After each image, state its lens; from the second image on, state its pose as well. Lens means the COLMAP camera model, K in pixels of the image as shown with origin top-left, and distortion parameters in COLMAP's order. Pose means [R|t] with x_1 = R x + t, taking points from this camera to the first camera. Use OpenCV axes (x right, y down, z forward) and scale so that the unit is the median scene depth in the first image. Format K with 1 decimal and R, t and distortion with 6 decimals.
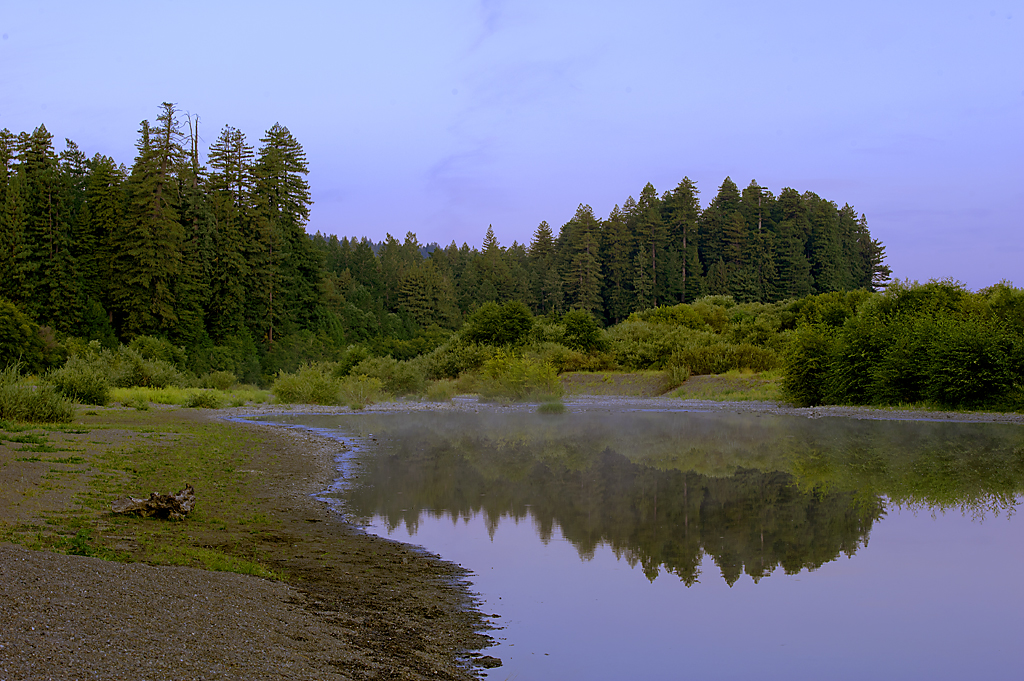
lens RADIAL K [[3976.8, 0, 511.9], [0, 3976.8, 340.4], [0, 0, 1]] dist [-0.094847, 0.000000]
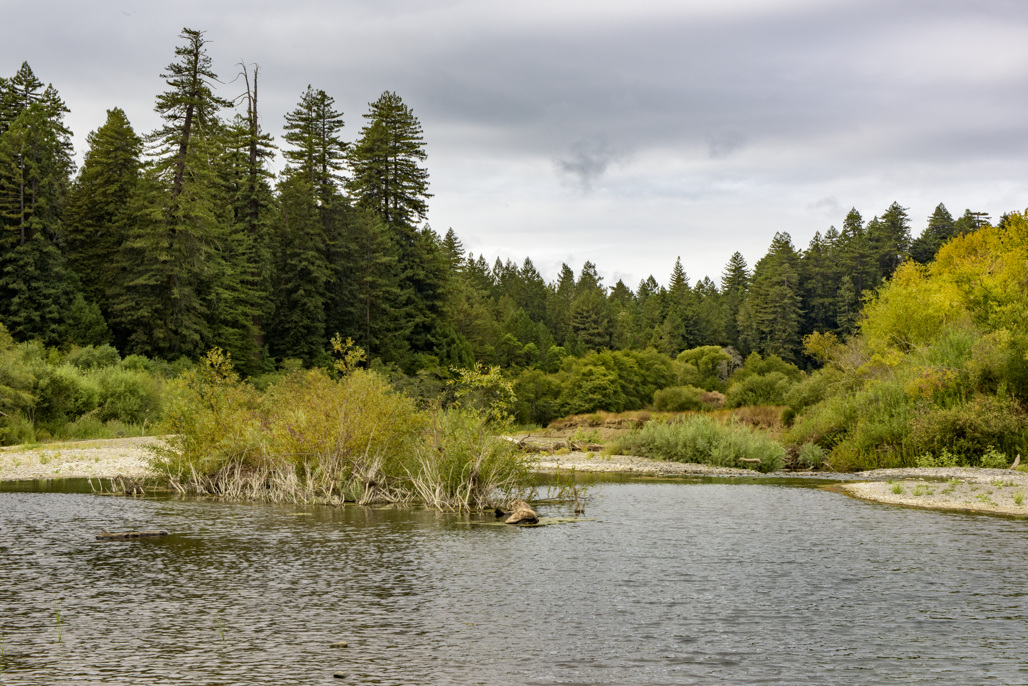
lens RADIAL K [[1750.1, 0, 514.8], [0, 1750.1, 345.8], [0, 0, 1]] dist [0.036443, 0.000000]
pose [[0.992530, -0.005335, -0.121880, 0.007127], [0.000542, 0.999227, -0.039320, 0.007844], [0.121996, 0.038960, 0.991766, 0.667945]]
